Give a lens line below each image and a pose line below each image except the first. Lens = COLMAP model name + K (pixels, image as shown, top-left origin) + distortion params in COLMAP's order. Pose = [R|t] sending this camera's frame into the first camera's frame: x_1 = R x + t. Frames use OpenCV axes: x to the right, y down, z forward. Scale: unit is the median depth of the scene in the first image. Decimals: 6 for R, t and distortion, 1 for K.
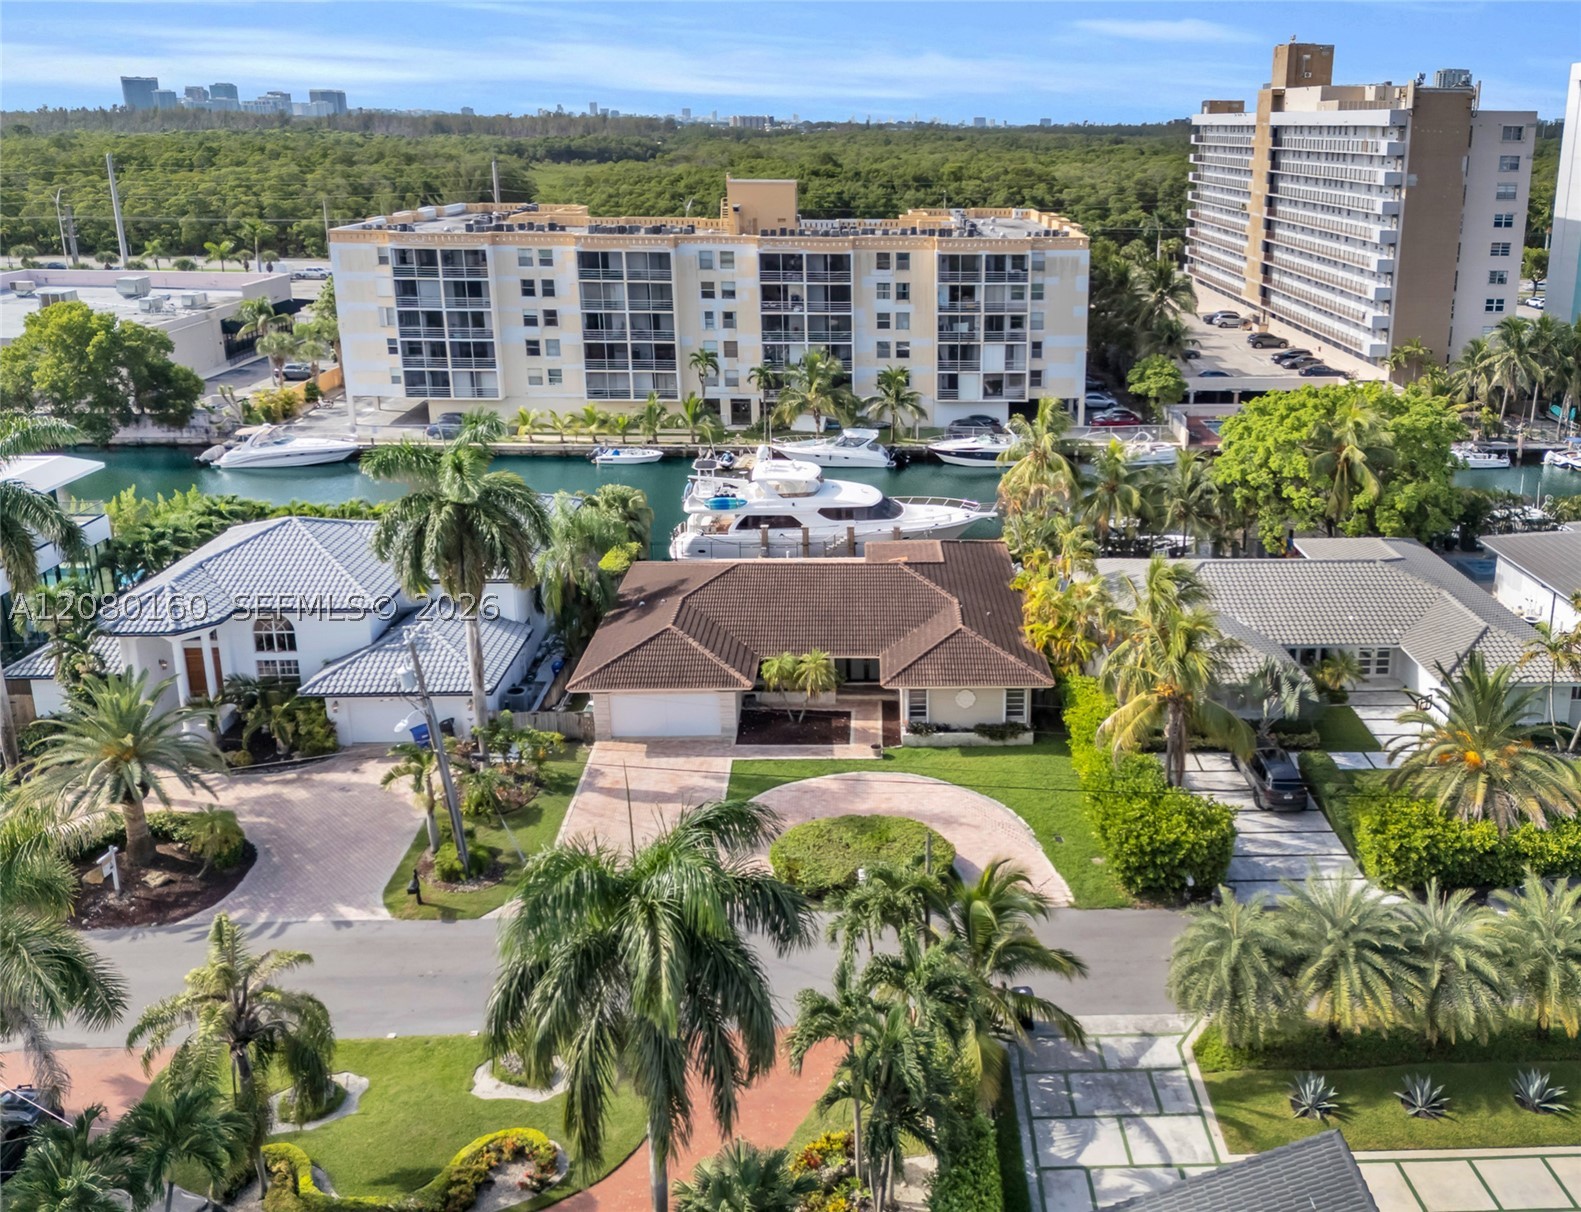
lens RADIAL K [[1308.6, 0, 853.5], [0, 1308.6, 528.8], [0, 0, 1]] dist [0.072267, 0.001718]
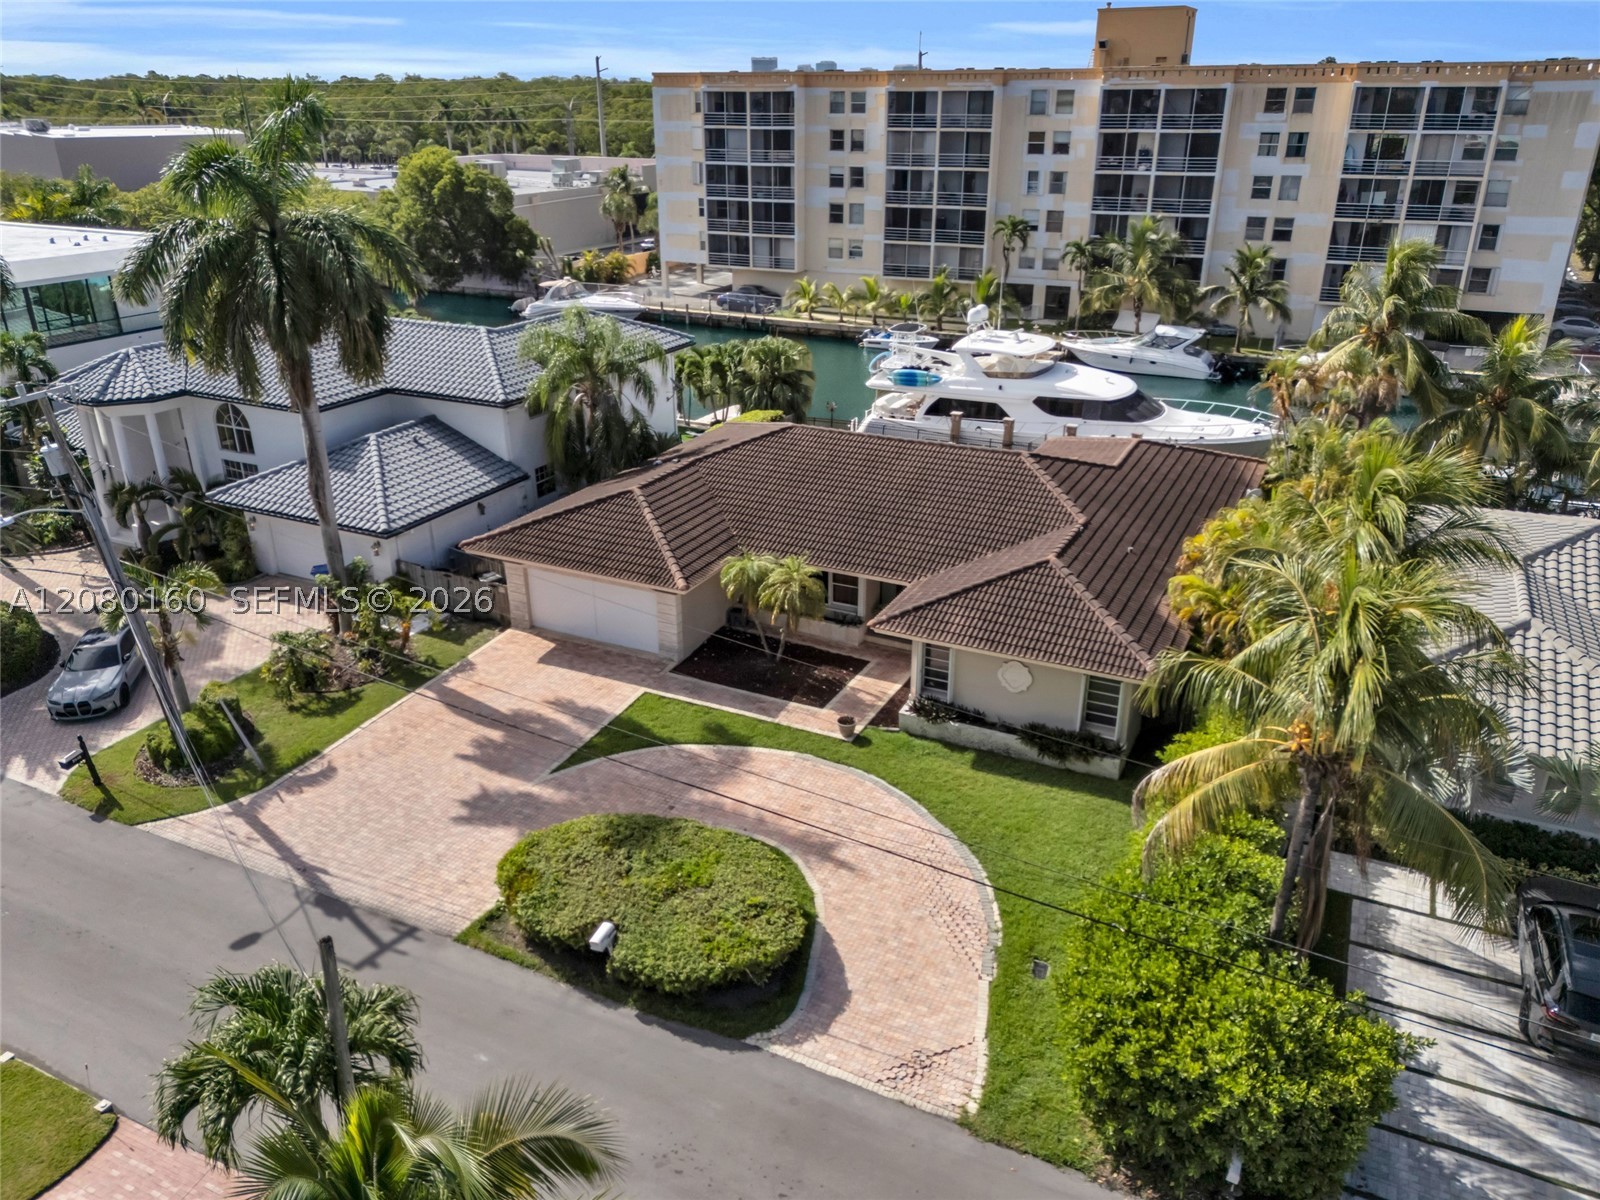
lens RADIAL K [[1177.8, 0, 742.0], [0, 1177.8, 631.0], [0, 0, 1]] dist [0.069723, -0.066500]
pose [[0.885908, 0.189871, -0.423221, 0.098722], [-0.134007, 0.978245, 0.158362, 0.021529], [0.444083, -0.083580, 0.892079, 0.240185]]
